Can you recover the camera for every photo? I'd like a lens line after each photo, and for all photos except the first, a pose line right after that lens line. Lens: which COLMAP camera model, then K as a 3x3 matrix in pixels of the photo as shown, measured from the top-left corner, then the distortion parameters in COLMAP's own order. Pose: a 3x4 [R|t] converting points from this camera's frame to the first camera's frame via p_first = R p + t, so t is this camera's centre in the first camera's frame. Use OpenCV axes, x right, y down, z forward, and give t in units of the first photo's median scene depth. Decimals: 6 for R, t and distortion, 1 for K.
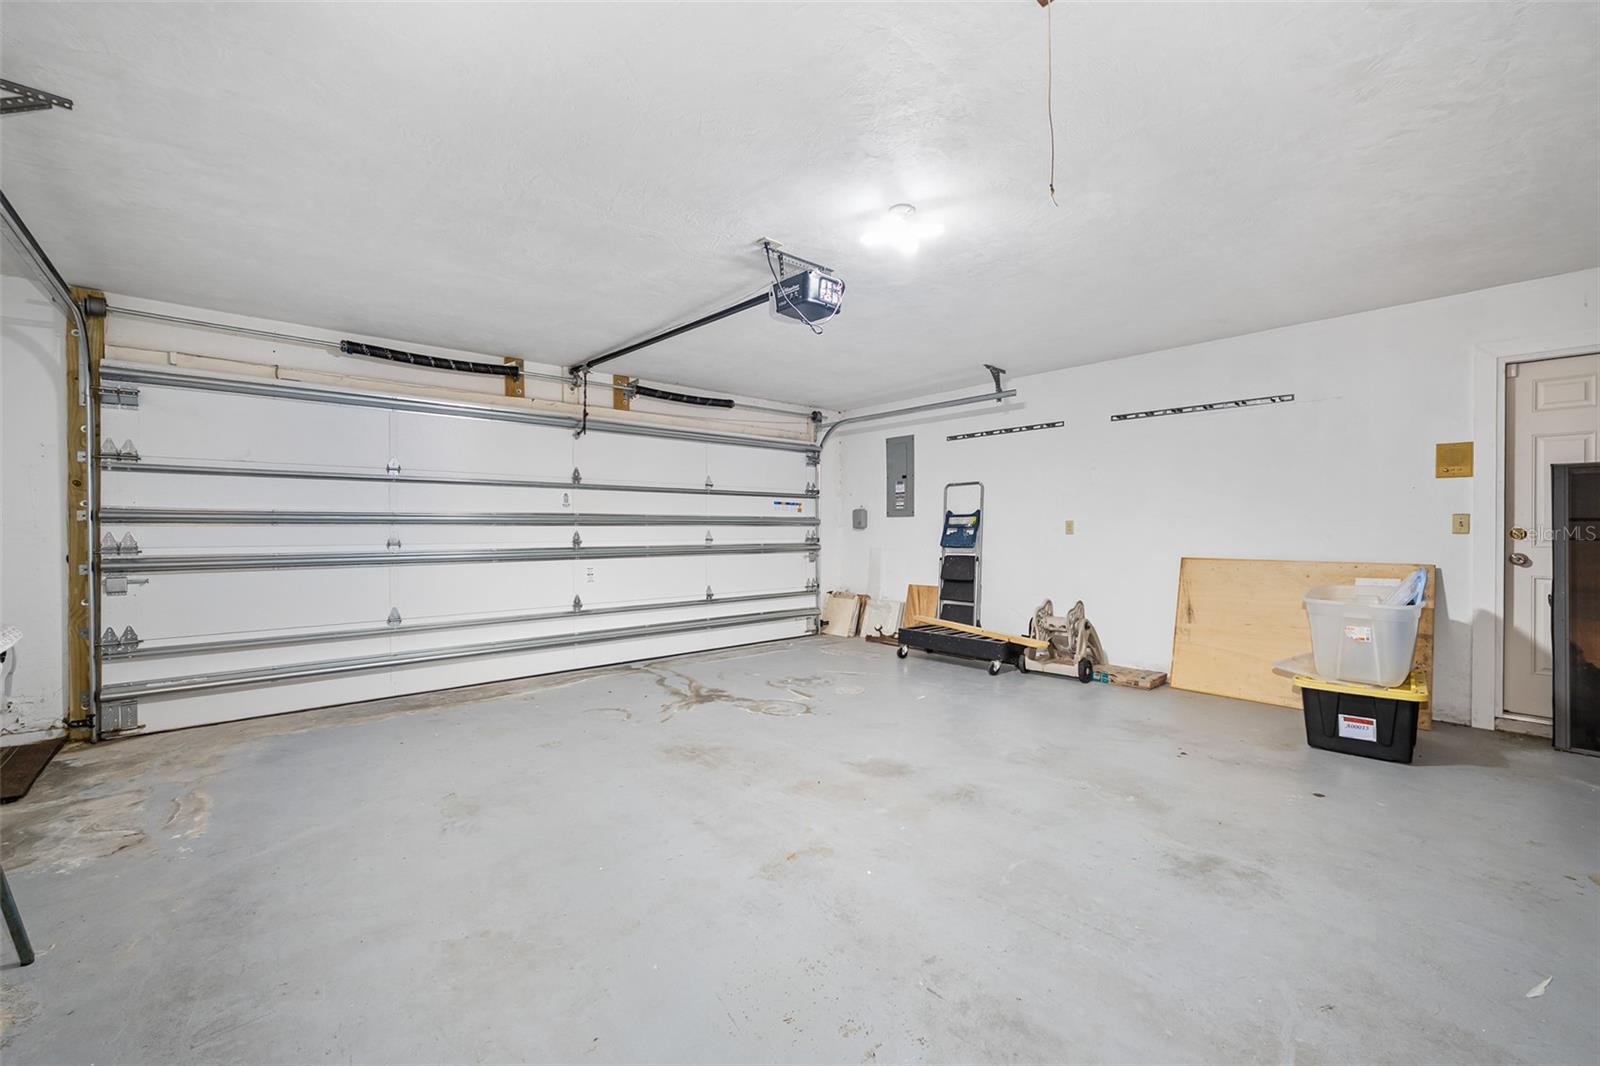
lens RADIAL K [[625.2, 0, 805.8], [0, 625.2, 532.4], [0, 0, 1]] dist [-0.000020, -0.000006]
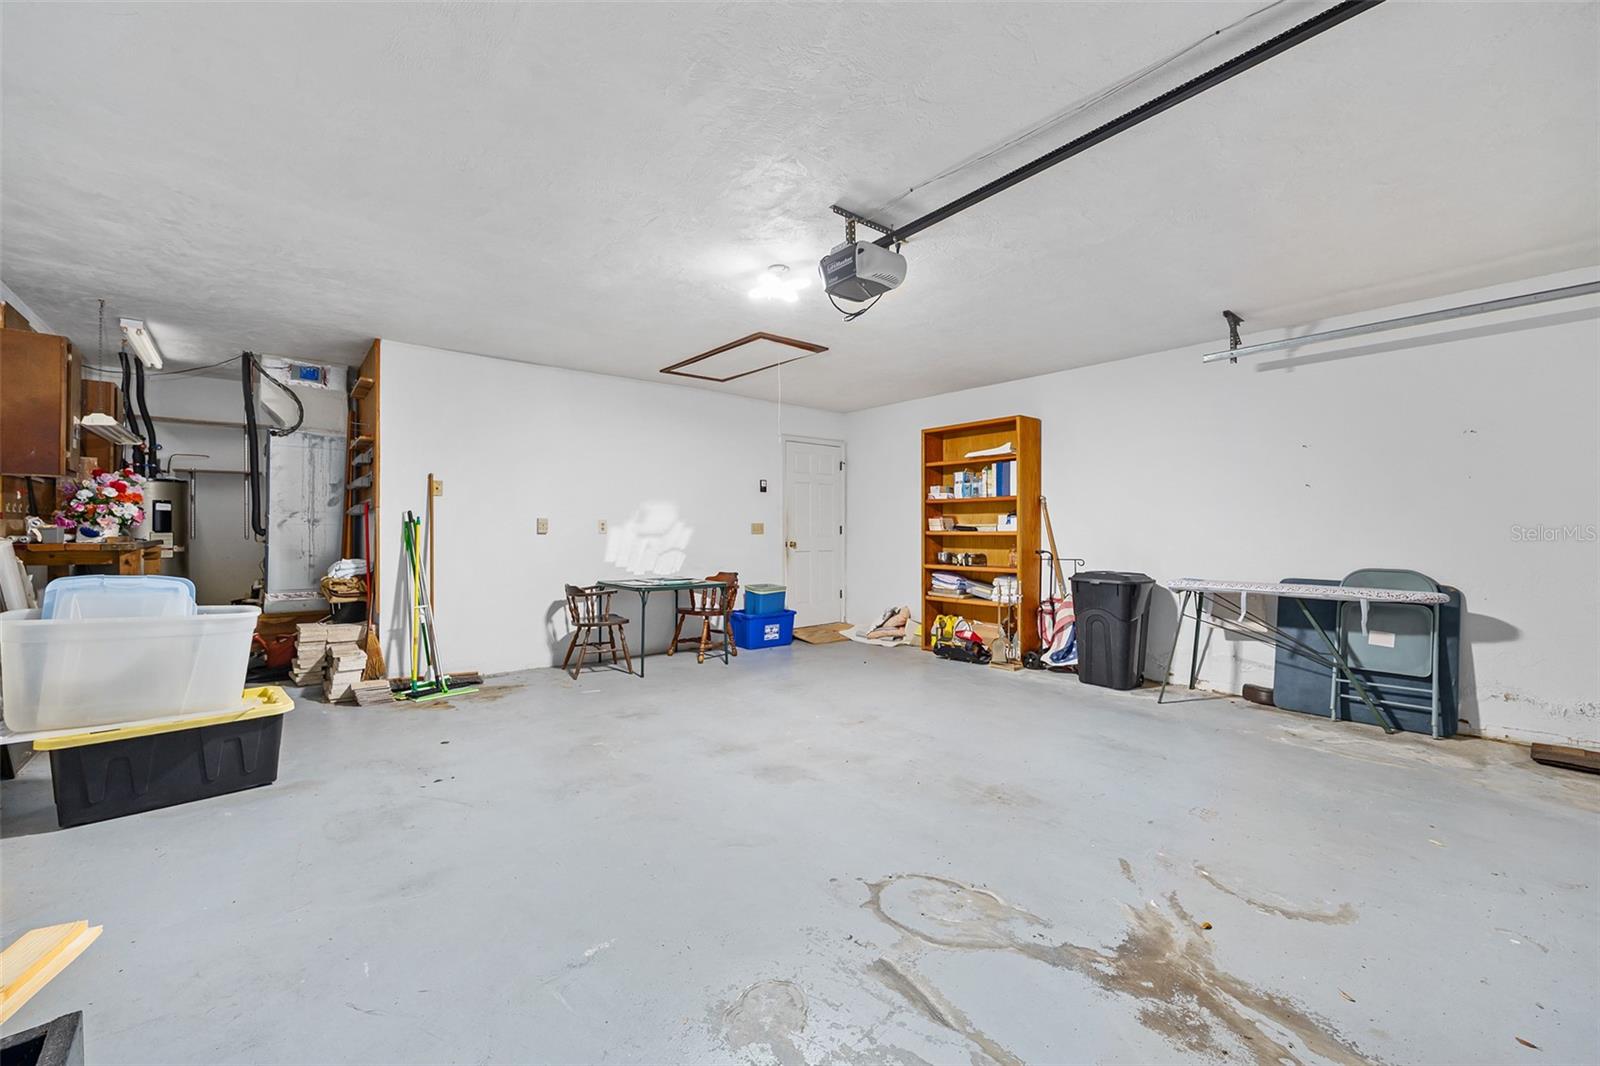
lens RADIAL K [[650.4, 0, 795.3], [0, 650.4, 532.9], [0, 0, 1]] dist [0.013237, 0.000025]
pose [[-0.999117, -0.001458, 0.041978, 0.058845], [-0.001242, 0.999986, 0.005179, -0.003793], [-0.041985, 0.005122, -0.999105, 1.953569]]
